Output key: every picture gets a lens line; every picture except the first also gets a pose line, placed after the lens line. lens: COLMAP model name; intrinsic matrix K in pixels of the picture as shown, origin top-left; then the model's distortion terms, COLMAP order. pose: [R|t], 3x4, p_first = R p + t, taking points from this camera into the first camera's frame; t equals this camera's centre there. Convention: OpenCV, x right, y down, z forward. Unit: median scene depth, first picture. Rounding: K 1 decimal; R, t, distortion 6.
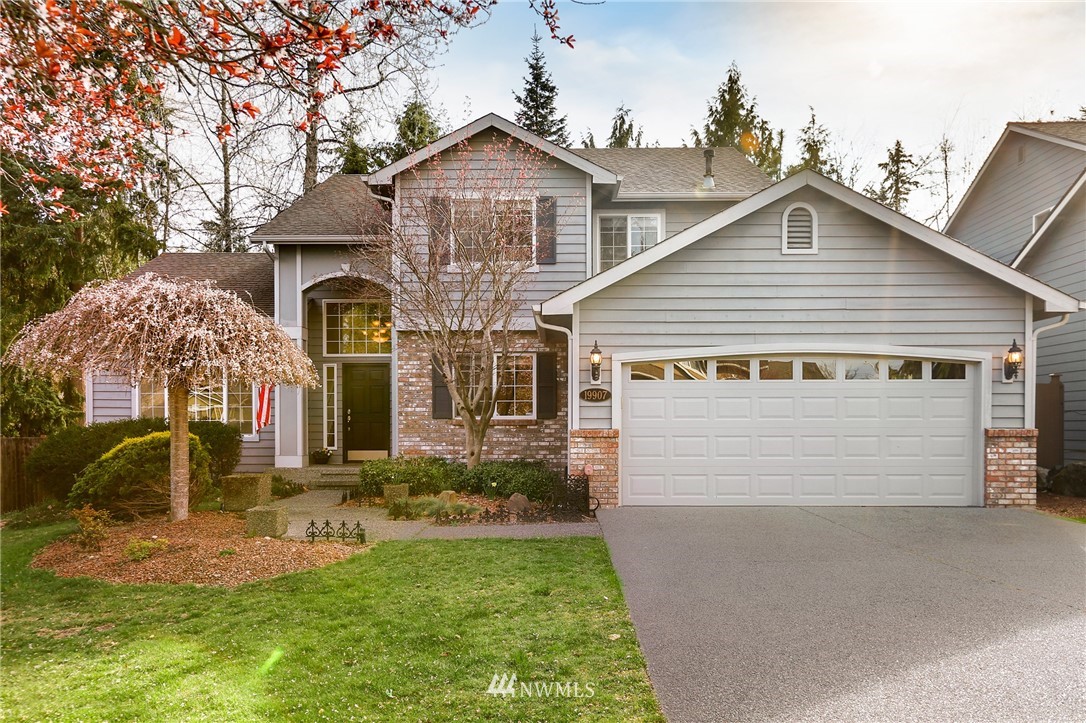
lens RADIAL K [[516.1, 0, 542.9], [0, 516.1, 364.2], [0, 0, 1]] dist [-0.011588, 0.003344]
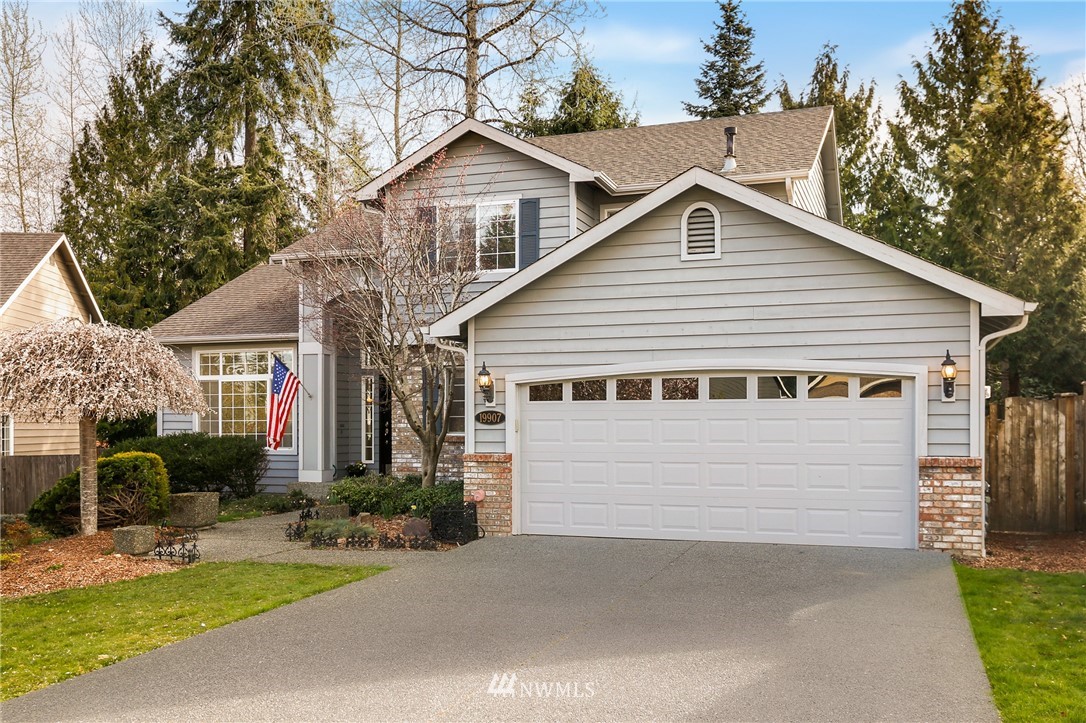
lens RADIAL K [[568.8, 0, 542.8], [0, 568.8, 360.9], [0, 0, 1]] dist [-0.007110, -0.001228]
pose [[0.982377, -0.024385, -0.185314, 0.406740], [0.022639, 0.999677, -0.011535, -0.032150], [0.185536, 0.007136, 0.982612, -0.024684]]
